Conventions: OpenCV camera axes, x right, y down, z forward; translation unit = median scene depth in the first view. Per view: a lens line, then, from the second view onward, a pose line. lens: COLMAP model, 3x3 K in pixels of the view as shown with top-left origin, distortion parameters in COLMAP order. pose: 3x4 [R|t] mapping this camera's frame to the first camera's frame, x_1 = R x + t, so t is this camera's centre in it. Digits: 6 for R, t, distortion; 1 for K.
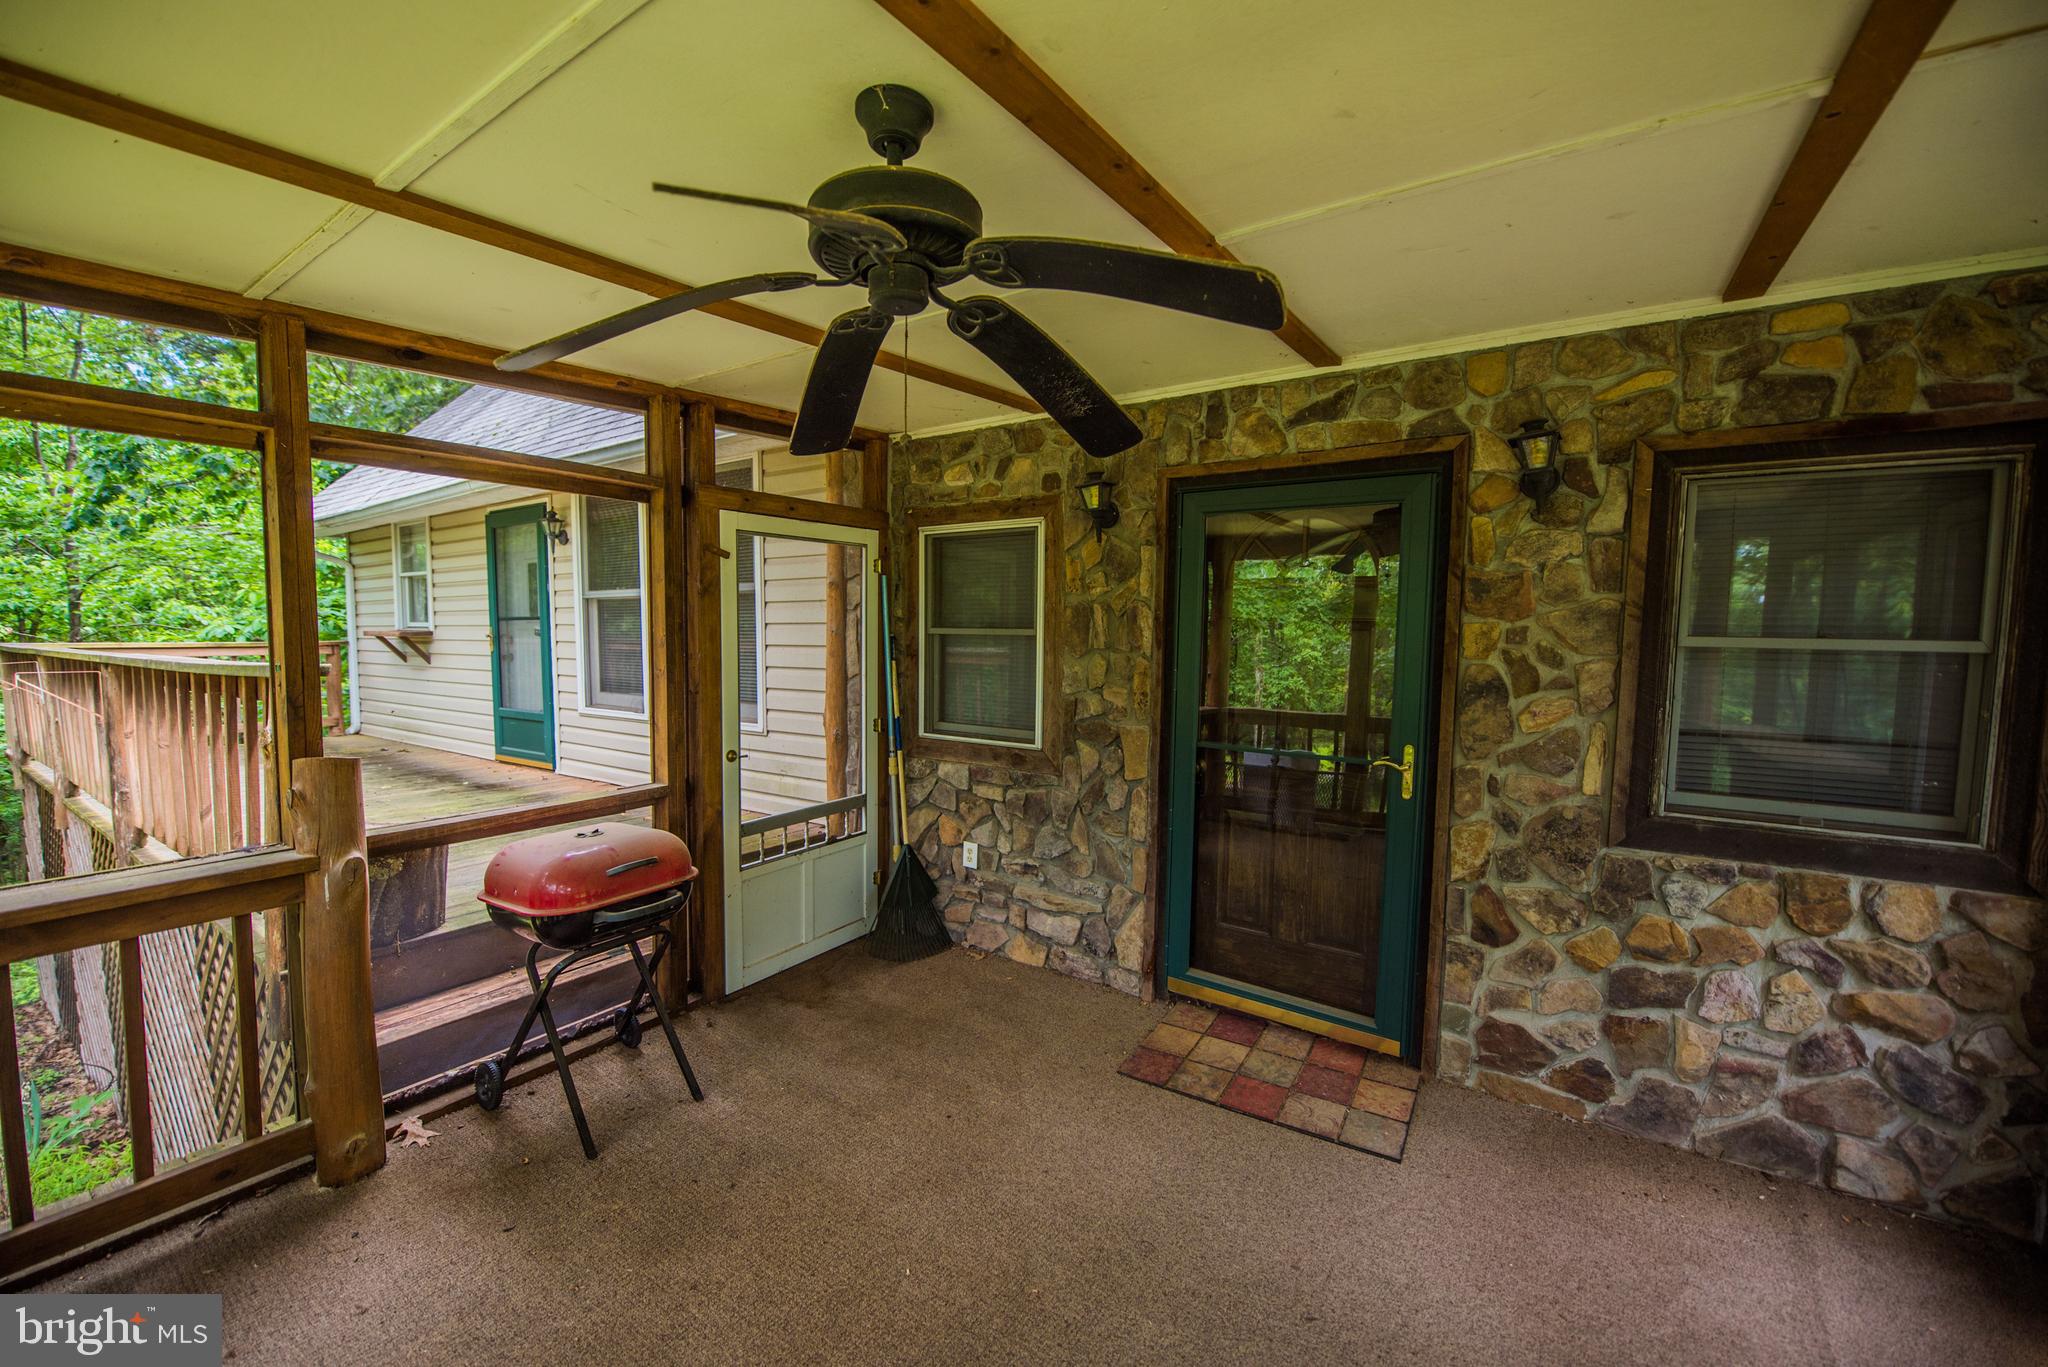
lens RADIAL K [[816.4, 0, 1024.9], [0, 816.4, 685.4], [0, 0, 1]] dist [-0.015607, -0.002375]
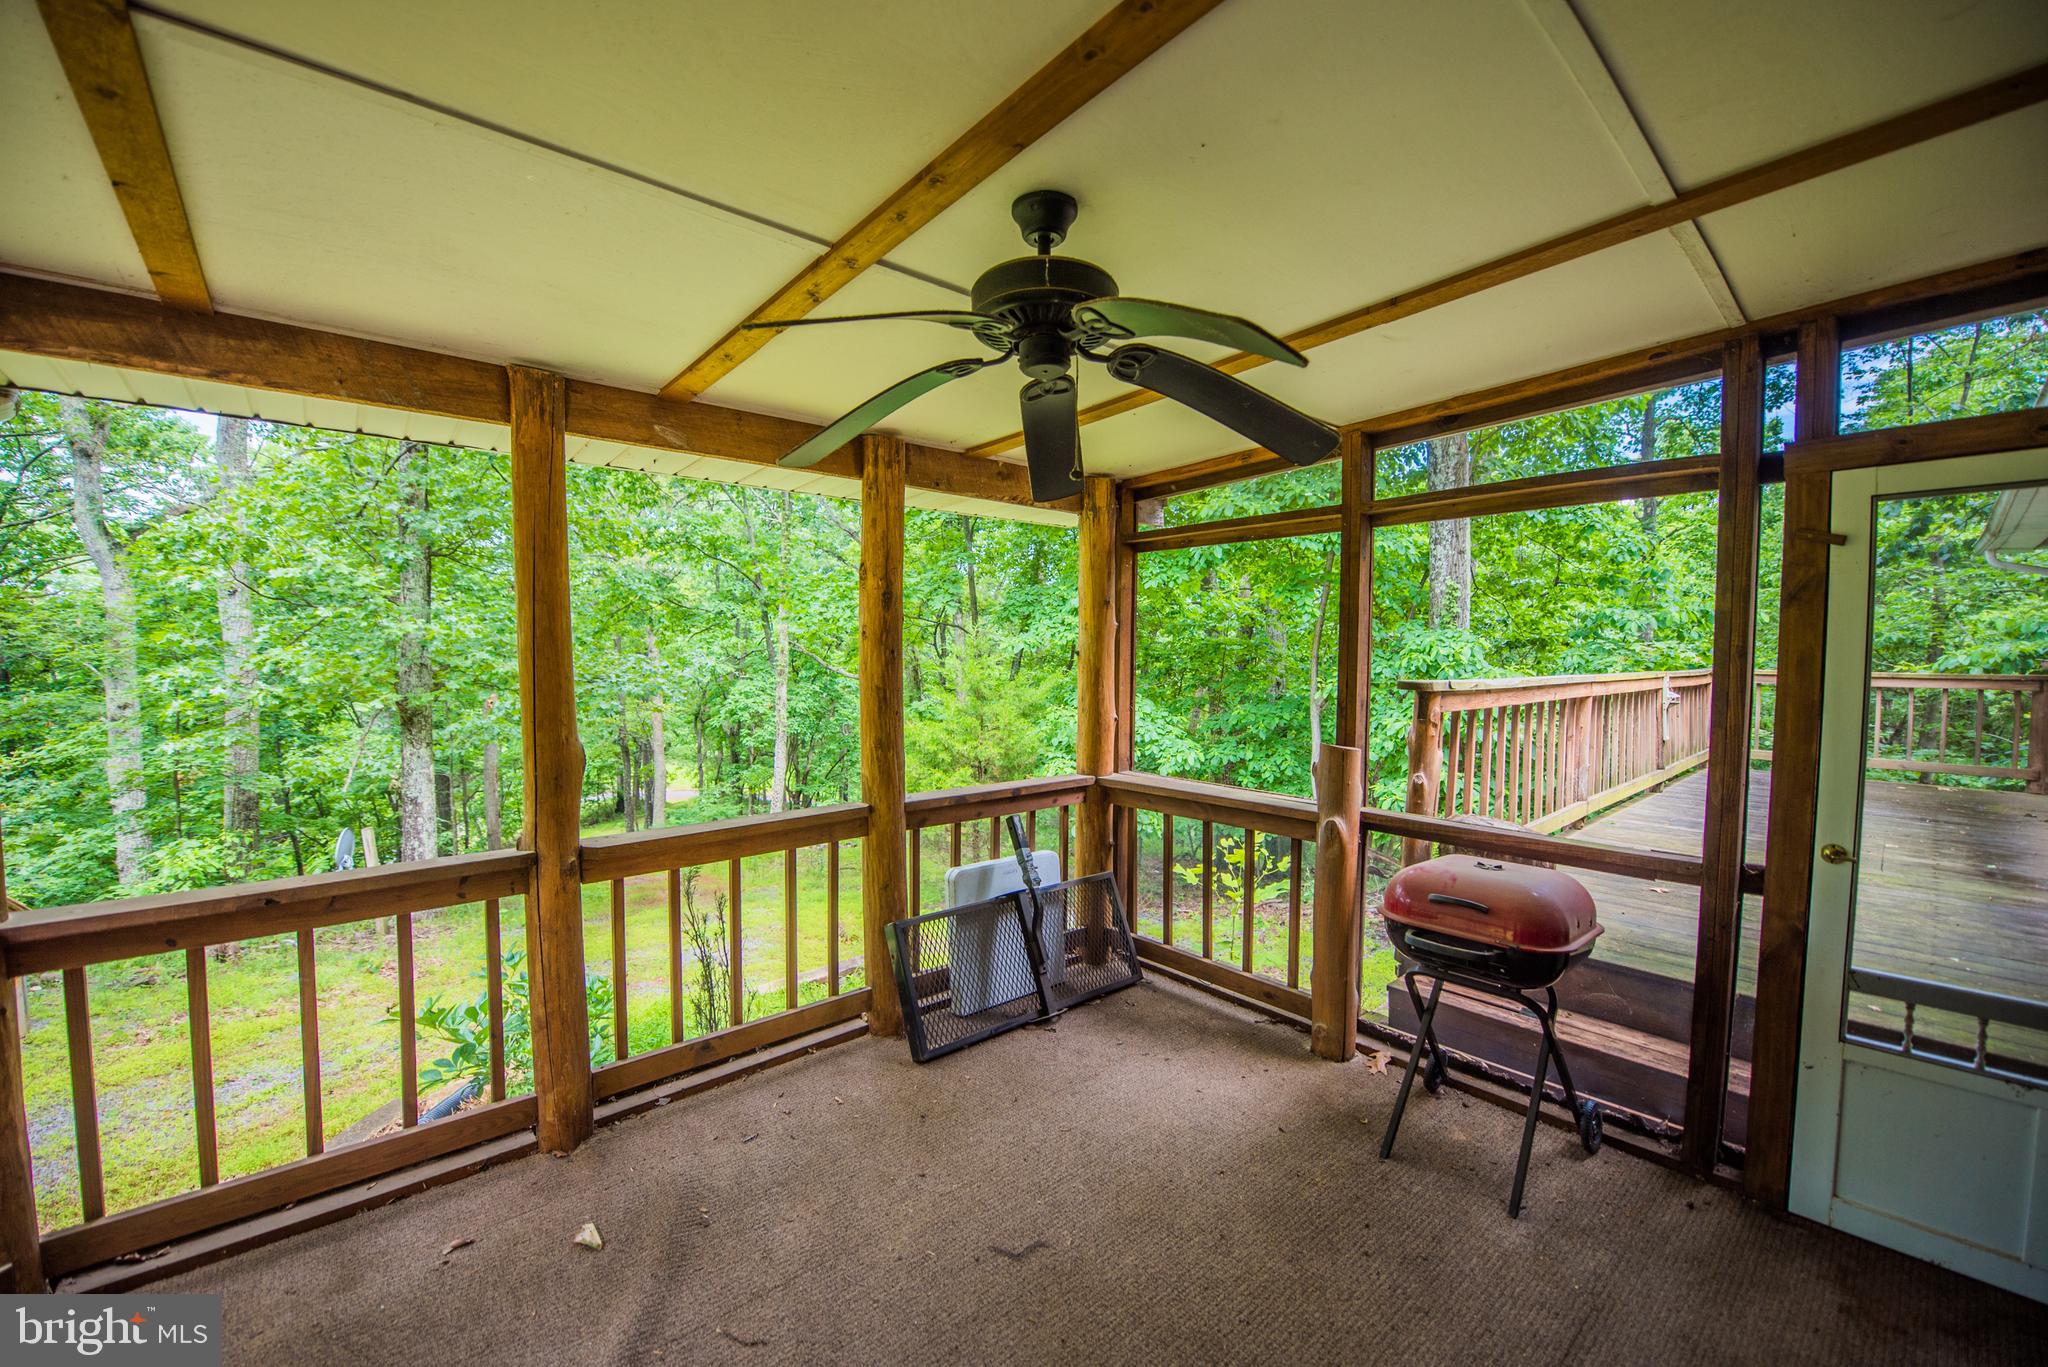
lens RADIAL K [[816.4, 0, 1021.4], [0, 816.4, 684.7], [0, 0, 1]] dist [-0.015607, -0.002375]
pose [[-0.262832, 0.034756, -0.964215, 0.381338], [-0.073077, 0.995763, 0.055813, -0.032421], [0.962070, 0.085131, -0.259179, 0.507027]]
